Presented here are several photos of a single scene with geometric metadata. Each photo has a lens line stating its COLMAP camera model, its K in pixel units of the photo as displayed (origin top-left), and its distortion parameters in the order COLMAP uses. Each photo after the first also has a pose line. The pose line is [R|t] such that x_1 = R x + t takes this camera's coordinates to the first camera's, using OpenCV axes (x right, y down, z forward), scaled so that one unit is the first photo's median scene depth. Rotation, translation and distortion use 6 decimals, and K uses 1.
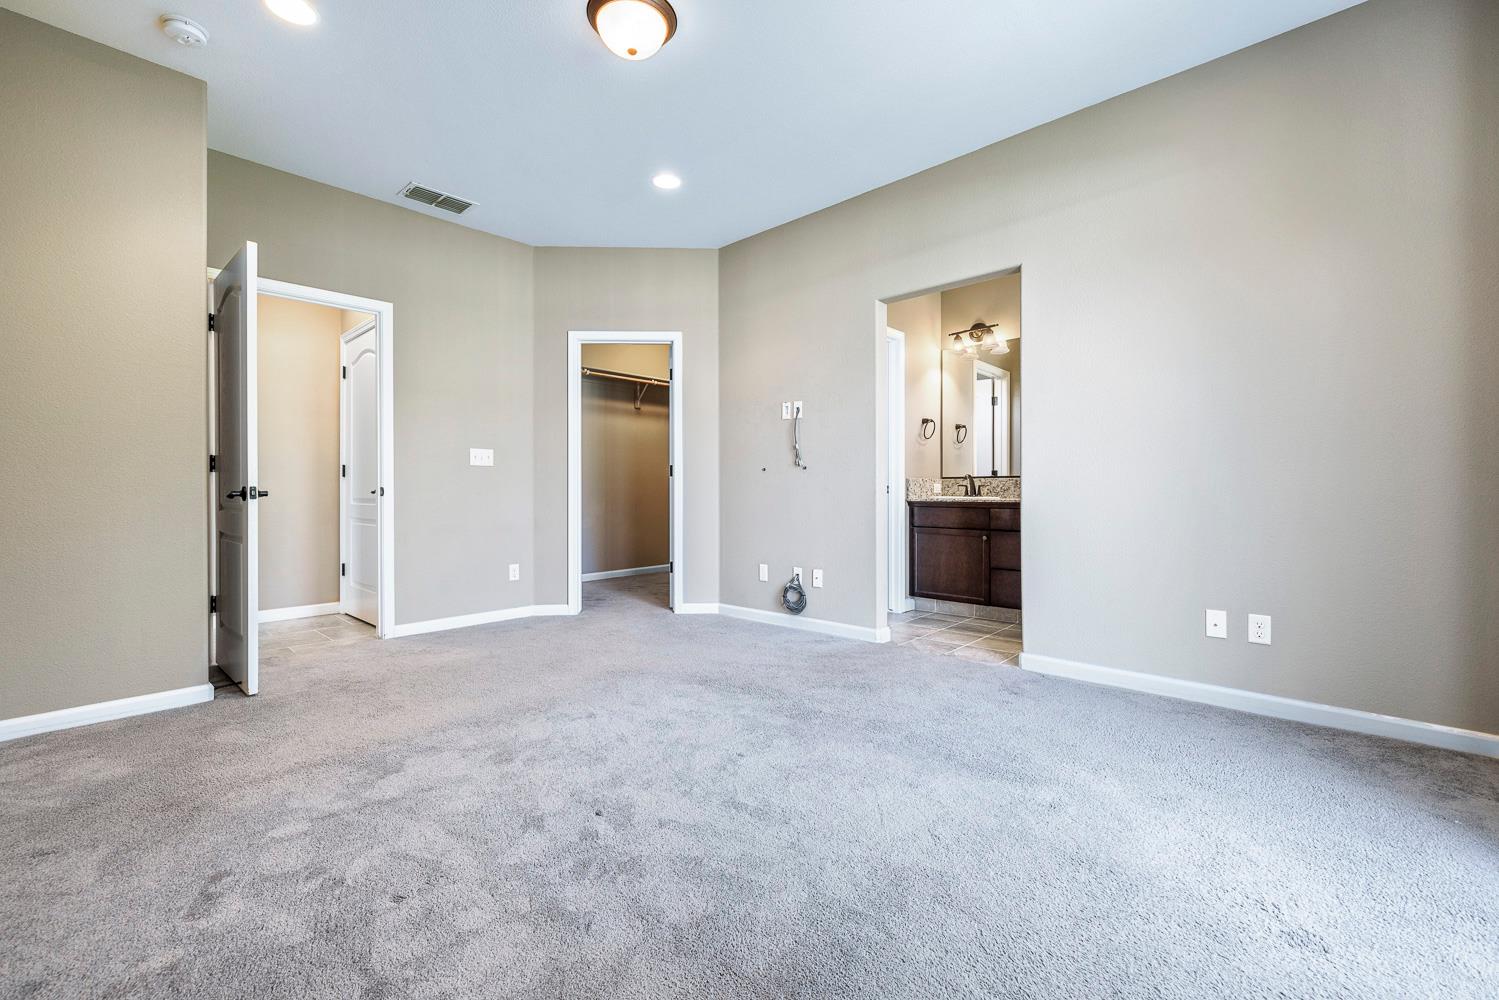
lens RADIAL K [[638.6, 0, 750.6], [0, 638.6, 492.6], [0, 0, 1]] dist [-0.000424, 0.000065]
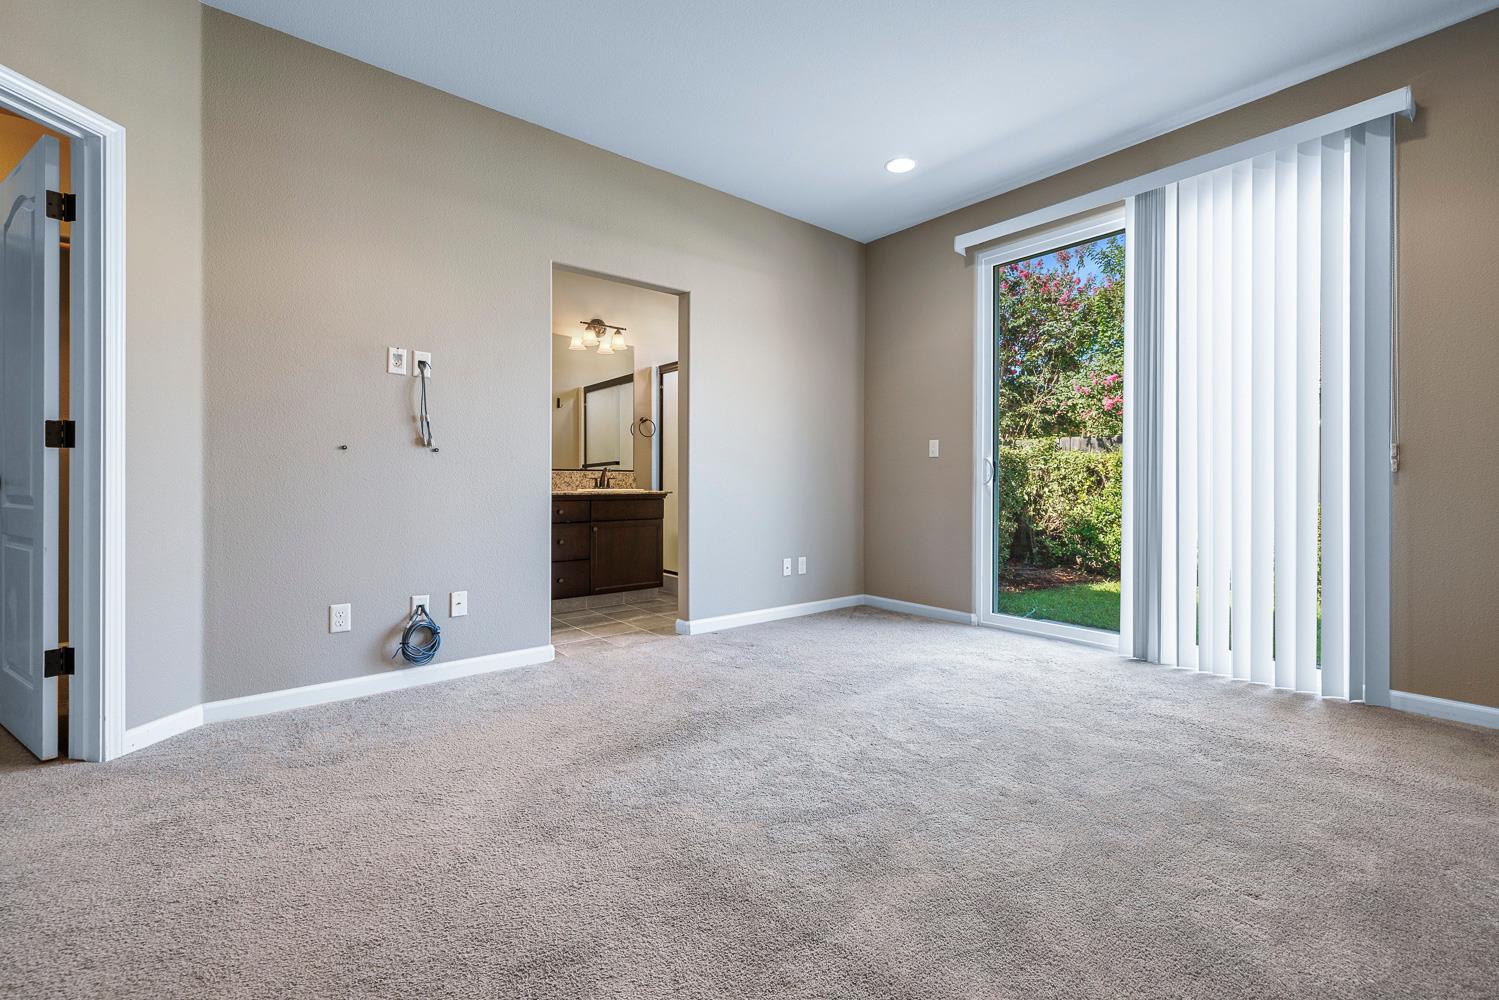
lens RADIAL K [[638.6, 0, 750.6], [0, 638.6, 492.6], [0, 0, 1]] dist [-0.000424, 0.000065]
pose [[0.131374, -0.013378, 0.991243, -0.533133], [0.000181, 0.999909, 0.013471, -0.001498], [-0.991333, -0.001590, 0.131365, 0.541380]]
